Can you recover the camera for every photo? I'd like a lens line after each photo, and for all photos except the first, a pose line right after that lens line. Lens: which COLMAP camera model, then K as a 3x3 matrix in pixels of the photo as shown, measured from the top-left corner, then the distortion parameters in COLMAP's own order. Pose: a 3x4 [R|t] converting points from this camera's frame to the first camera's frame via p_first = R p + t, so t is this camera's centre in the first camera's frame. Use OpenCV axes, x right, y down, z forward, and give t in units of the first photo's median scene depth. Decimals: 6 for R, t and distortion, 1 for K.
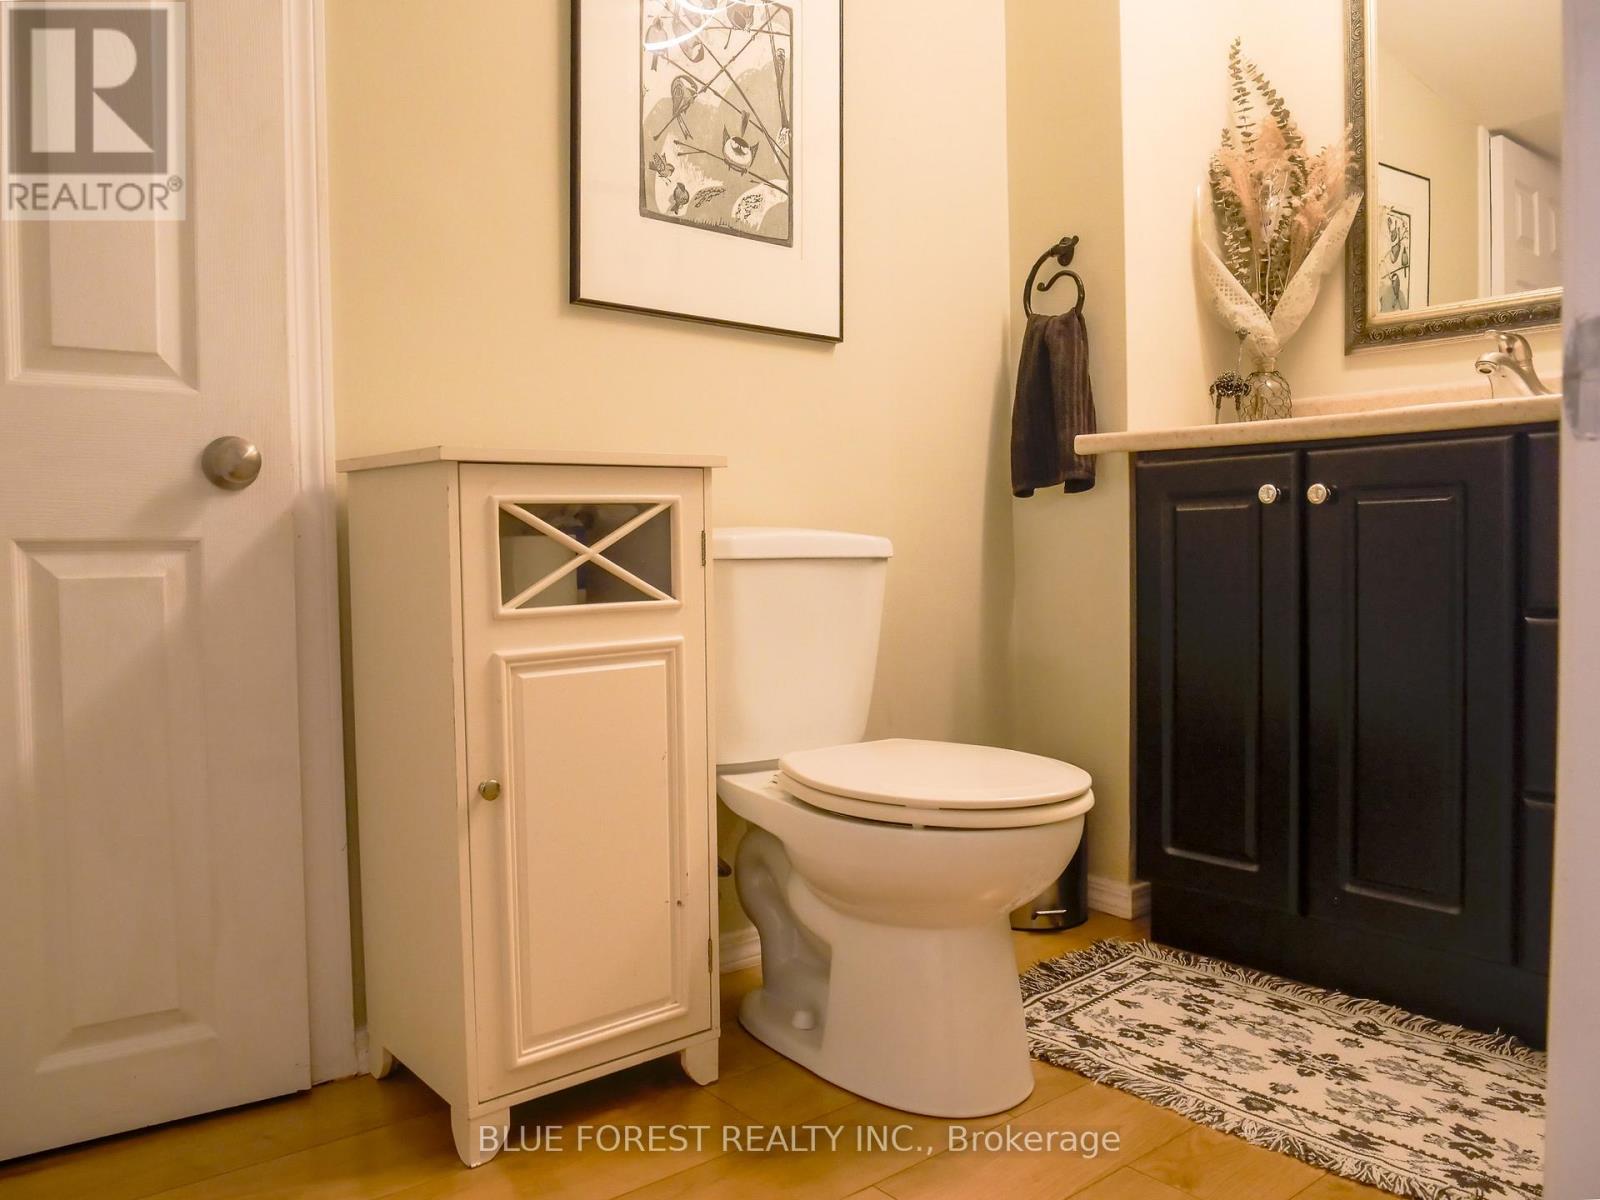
lens RADIAL K [[1170.5, 0, 800.7], [0, 1170.5, 591.5], [0, 0, 1]] dist [-0.043358, 0.010656]
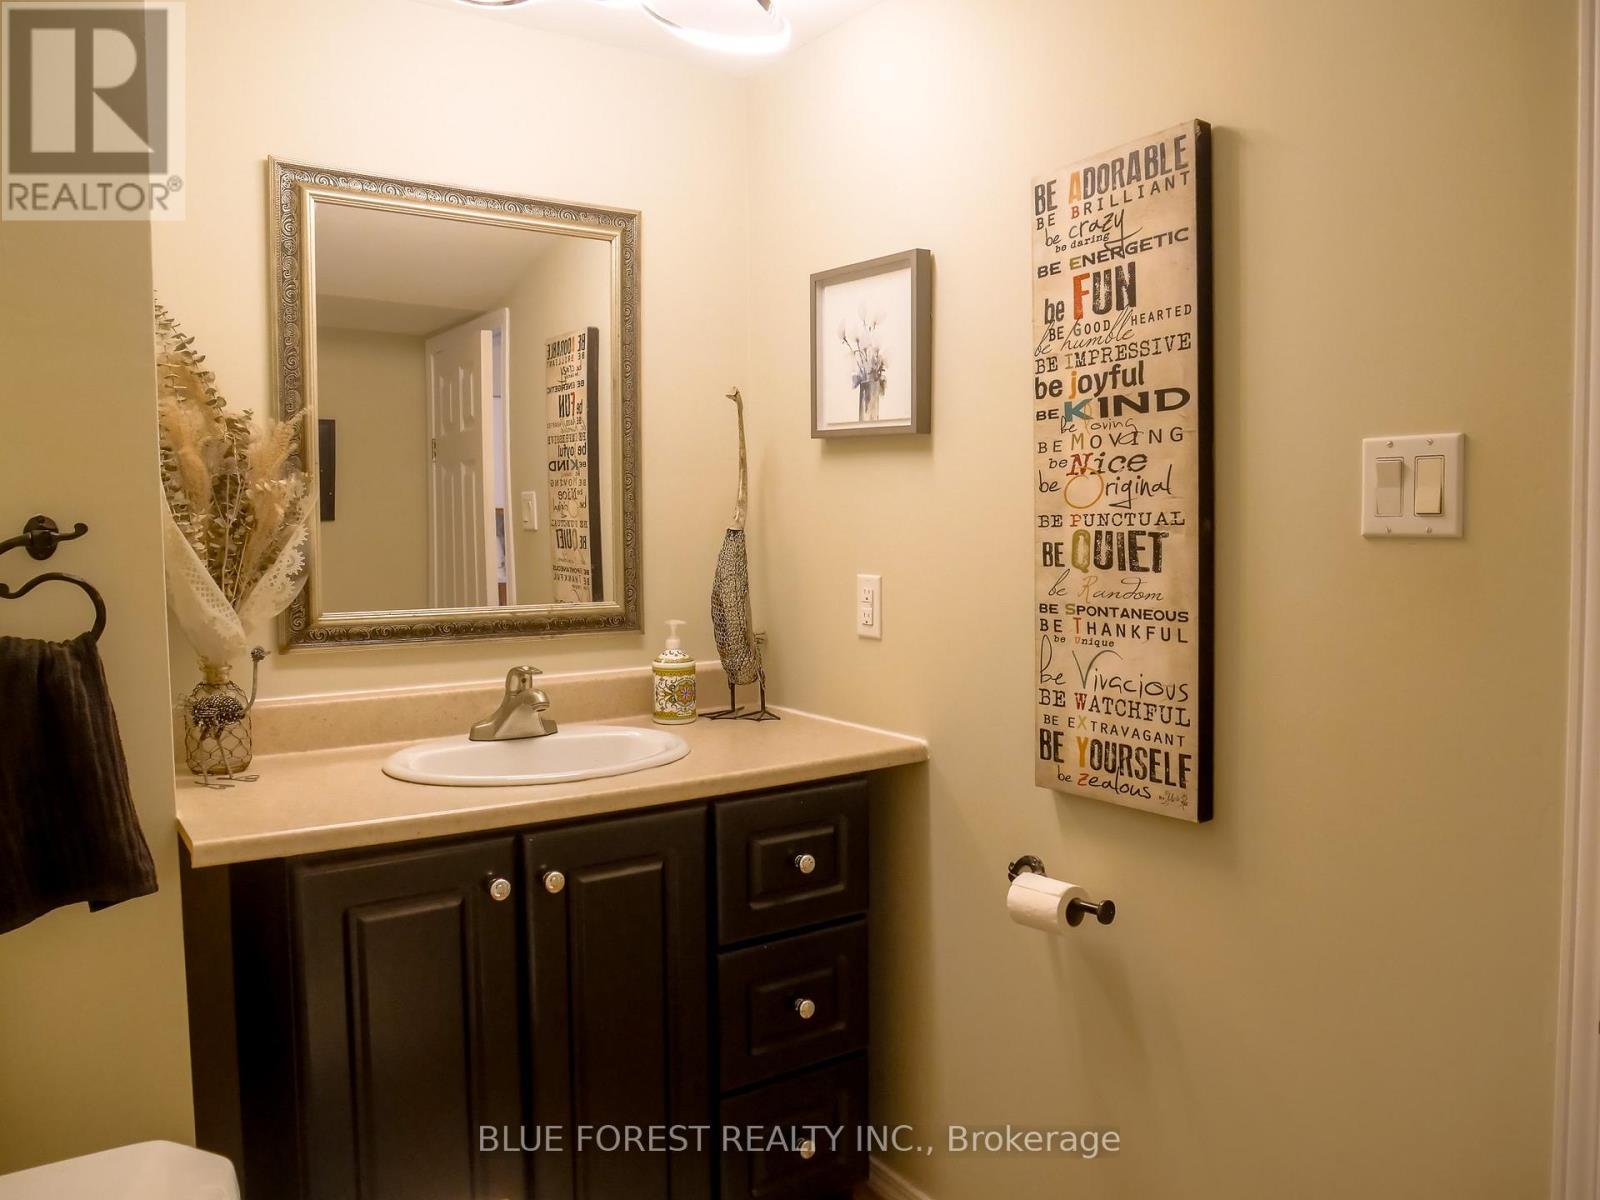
lens RADIAL K [[1170.5, 0, 800.7], [0, 1170.5, 591.5], [0, 0, 1]] dist [-0.043358, 0.010656]
pose [[0.102787, -0.035945, 0.994054, -0.378134], [0.053708, 0.998090, 0.030537, -0.269478], [-0.993252, 0.050250, 0.104521, 0.538533]]
